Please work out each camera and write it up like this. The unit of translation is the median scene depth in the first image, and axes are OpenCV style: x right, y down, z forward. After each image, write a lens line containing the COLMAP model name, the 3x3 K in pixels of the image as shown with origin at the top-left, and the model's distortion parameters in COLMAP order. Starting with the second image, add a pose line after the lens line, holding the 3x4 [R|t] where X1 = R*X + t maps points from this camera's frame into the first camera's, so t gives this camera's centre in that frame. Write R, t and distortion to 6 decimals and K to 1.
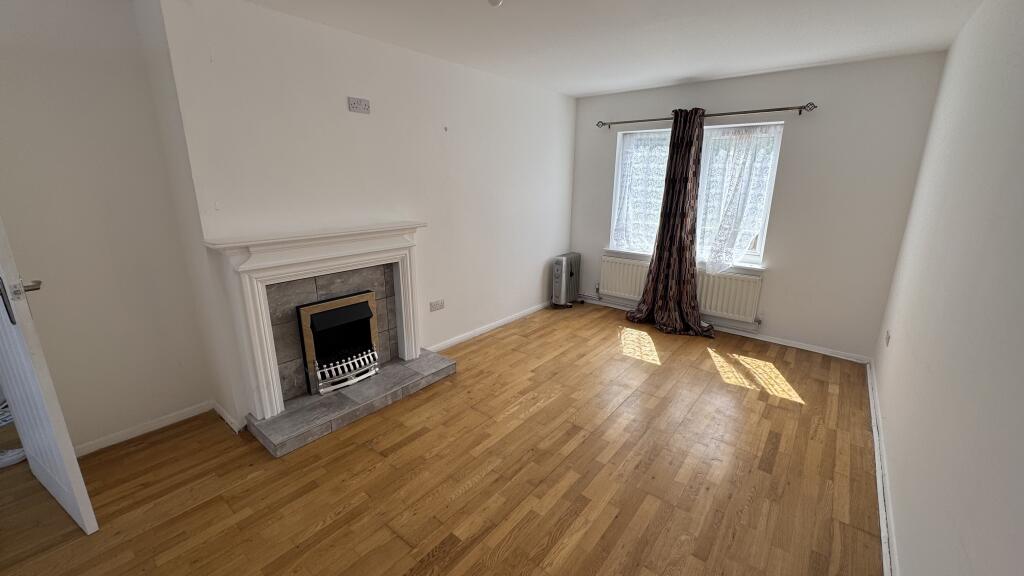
lens RADIAL K [[407.3, 0, 512.2], [0, 407.3, 287.0], [0, 0, 1]] dist [-0.000162, -0.000183]
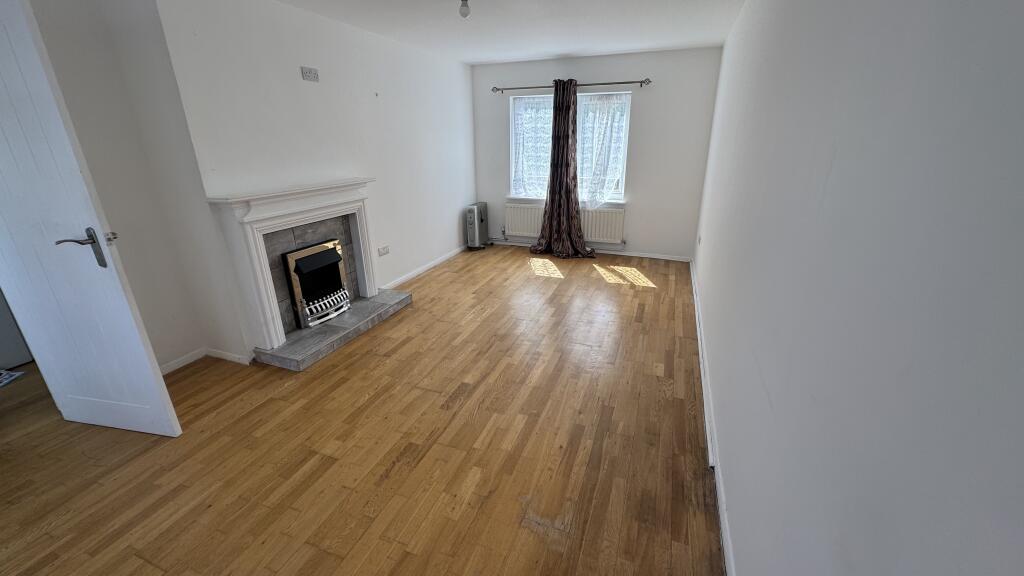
lens RADIAL K [[407.3, 0, 511.9], [0, 407.3, 287.5], [0, 0, 1]] dist [-0.000162, -0.000183]
pose [[0.950644, -0.121395, 0.285551, -0.209801], [0.094226, 0.989775, 0.107087, 0.067951], [-0.295631, -0.074895, 0.952362, -0.264063]]
